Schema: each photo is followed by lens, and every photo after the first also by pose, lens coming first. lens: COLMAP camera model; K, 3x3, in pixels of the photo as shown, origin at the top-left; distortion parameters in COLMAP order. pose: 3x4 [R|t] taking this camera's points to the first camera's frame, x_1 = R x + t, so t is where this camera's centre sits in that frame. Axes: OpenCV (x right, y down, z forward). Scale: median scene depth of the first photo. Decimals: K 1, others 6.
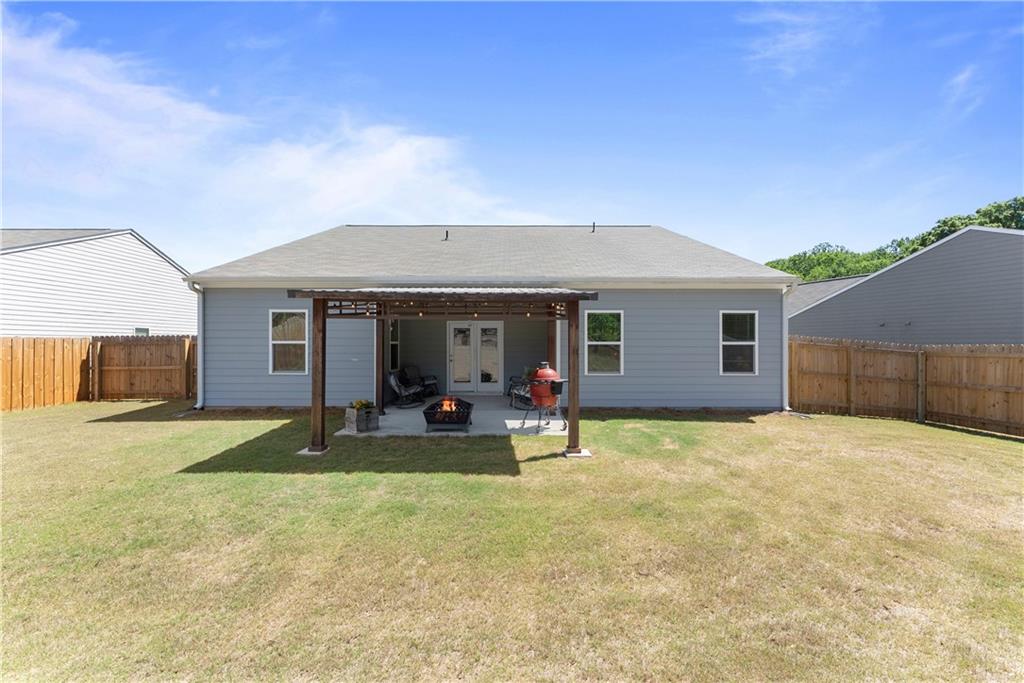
lens RADIAL K [[411.0, 0, 512.1], [0, 411.0, 343.7], [0, 0, 1]] dist [-0.003389, -0.000200]
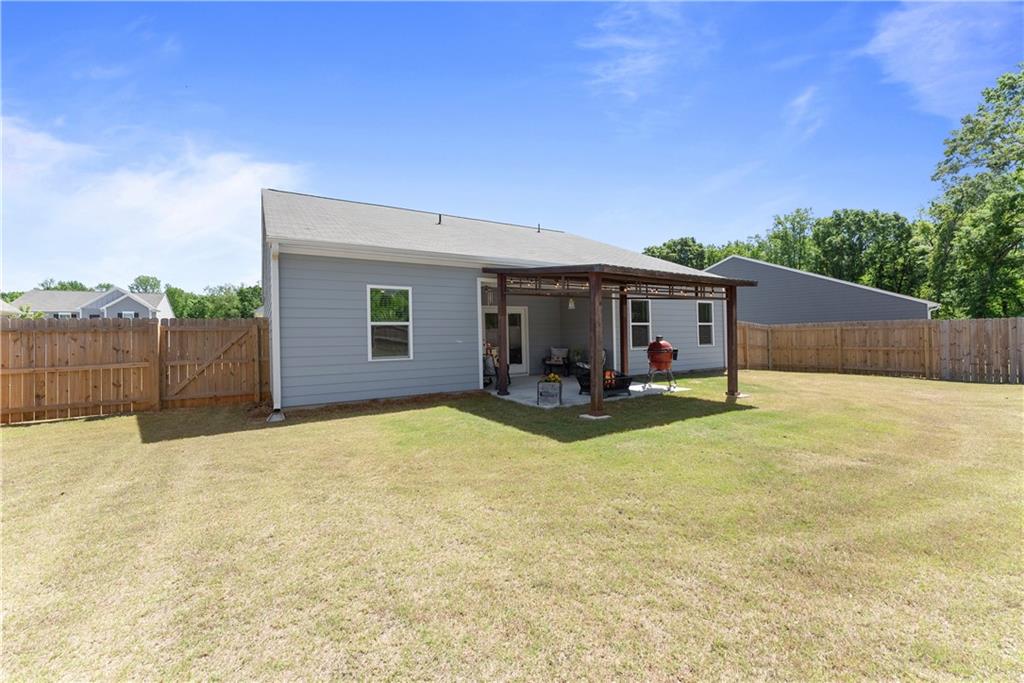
lens RADIAL K [[411.0, 0, 512.3], [0, 411.0, 335.7], [0, 0, 1]] dist [-0.003389, -0.000200]
pose [[0.857202, -0.016260, 0.514724, -0.772050], [0.023255, 0.999704, -0.007148, 0.034595], [-0.514456, 0.018097, 0.857326, 0.119232]]
